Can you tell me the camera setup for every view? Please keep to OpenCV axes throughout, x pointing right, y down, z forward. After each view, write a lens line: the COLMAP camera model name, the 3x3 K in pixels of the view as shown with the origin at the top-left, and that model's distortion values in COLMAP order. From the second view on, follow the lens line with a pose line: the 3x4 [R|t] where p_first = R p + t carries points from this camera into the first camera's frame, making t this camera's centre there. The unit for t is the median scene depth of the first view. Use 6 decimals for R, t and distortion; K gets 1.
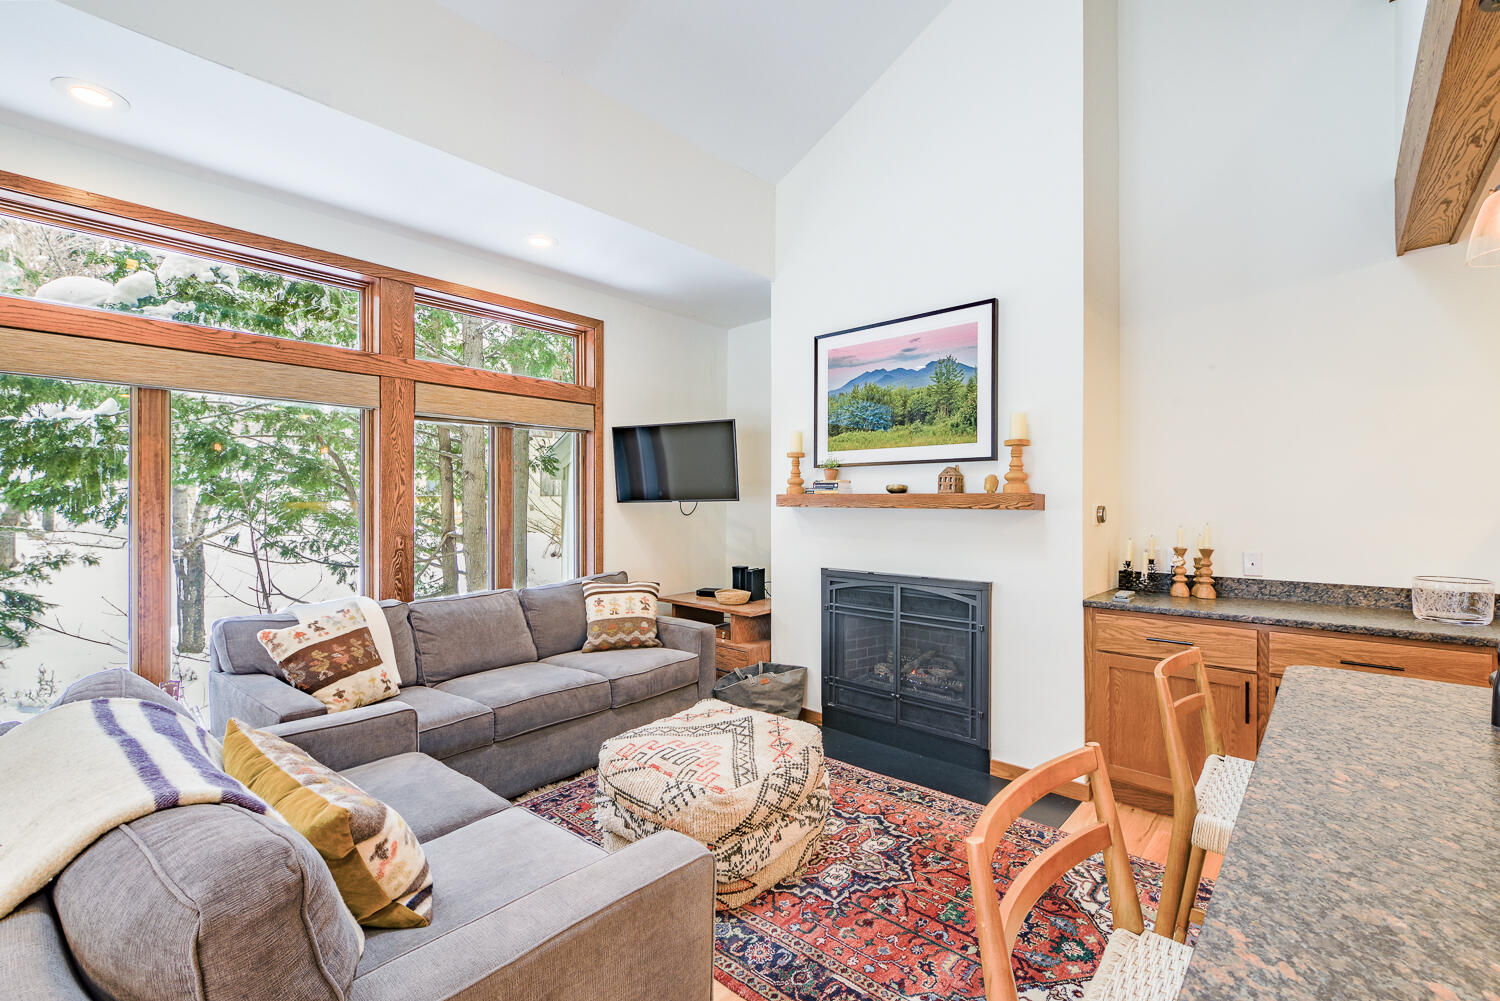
lens RADIAL K [[652.2, 0, 772.5], [0, 652.2, 503.7], [0, 0, 1]] dist [0.004638, 0.000508]
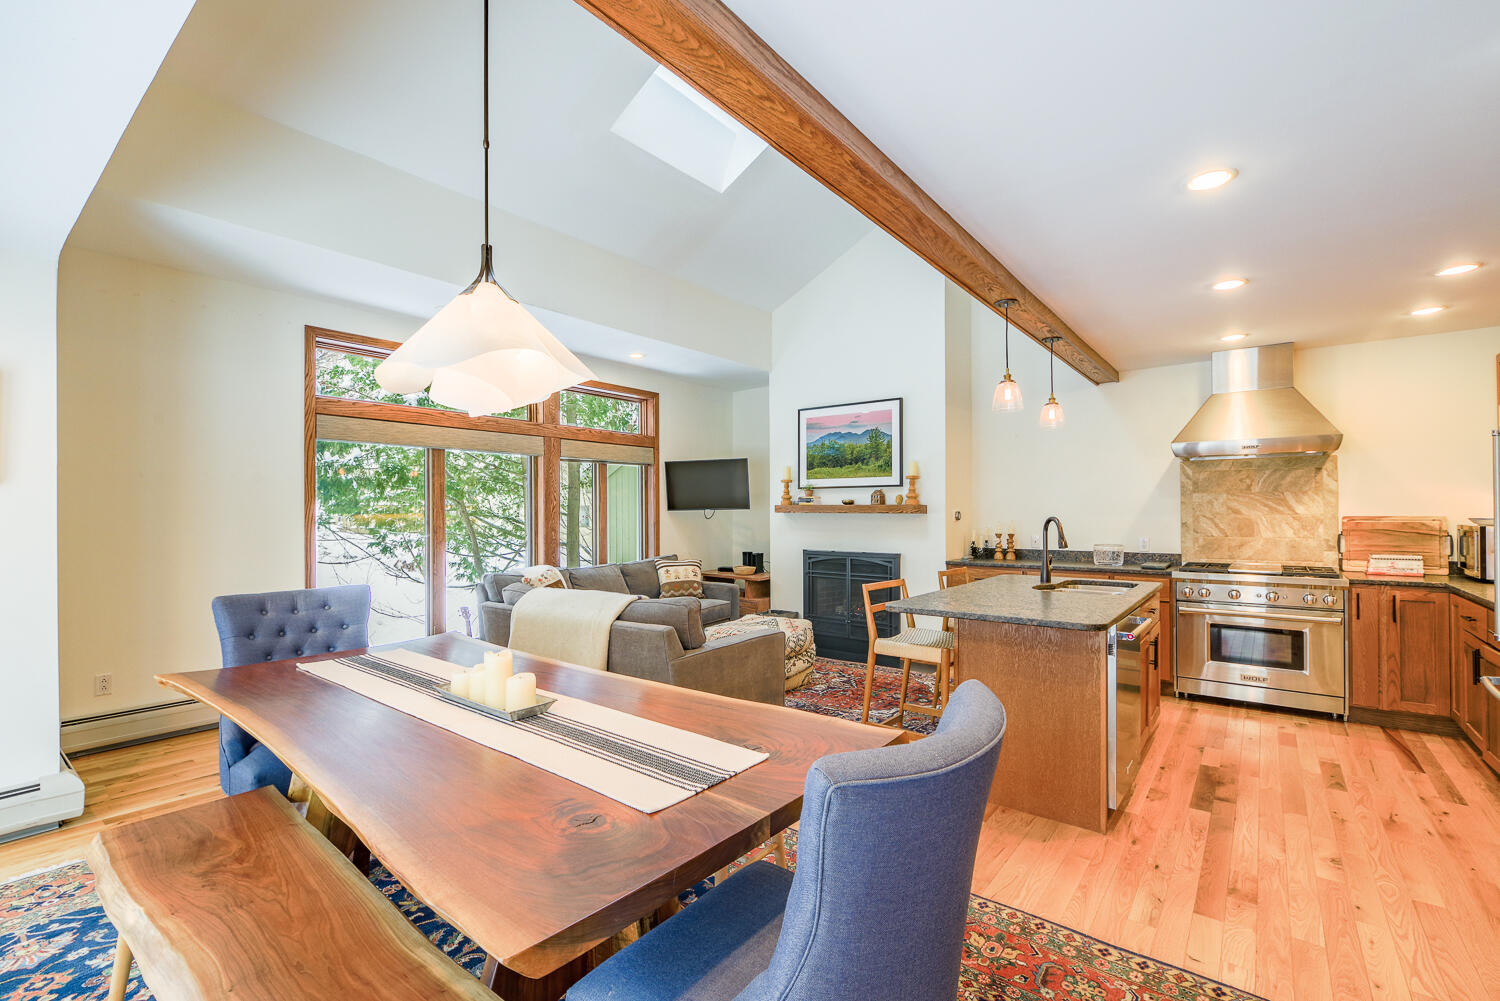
lens RADIAL K [[652.2, 0, 753.5], [0, 652.2, 510.3], [0, 0, 1]] dist [0.004638, 0.000508]
pose [[0.999053, -0.004646, 0.043252, -0.132587], [0.004667, 0.999989, -0.000365, -0.001447], [-0.043250, 0.000567, 0.999064, -0.706614]]
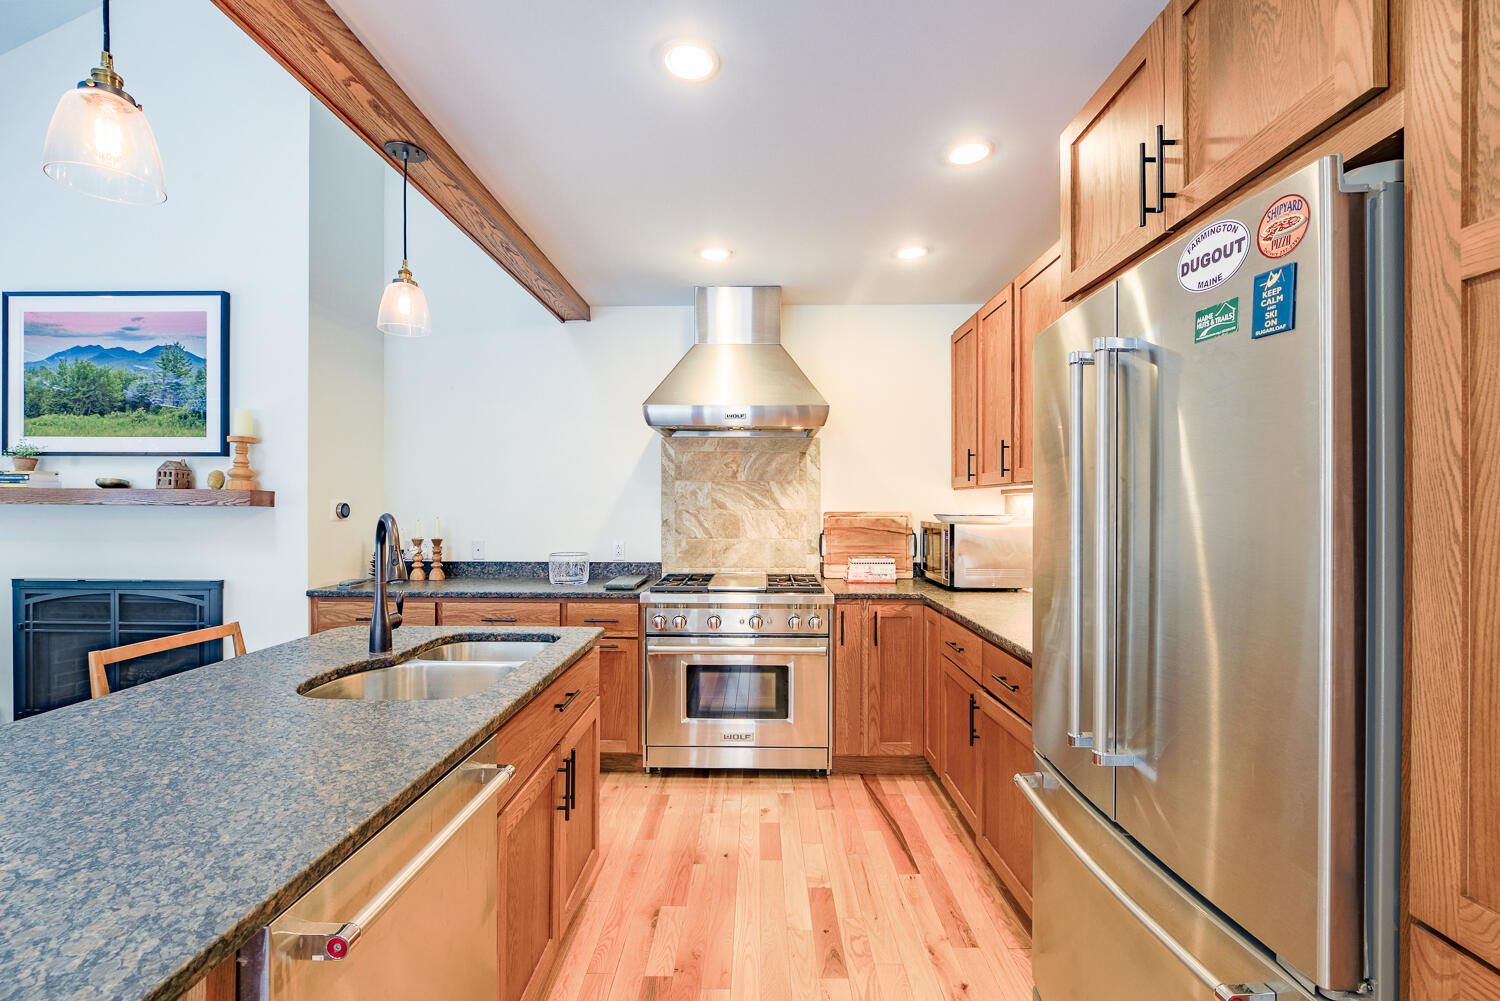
lens RADIAL K [[652.2, 0, 750.9], [0, 652.2, 504.4], [0, 0, 1]] dist [0.004638, 0.000508]
pose [[0.767617, 0.002635, 0.640904, 0.282774], [-0.002855, 0.999996, -0.000693, 0.004257], [-0.640903, -0.001298, 0.767621, -0.238017]]
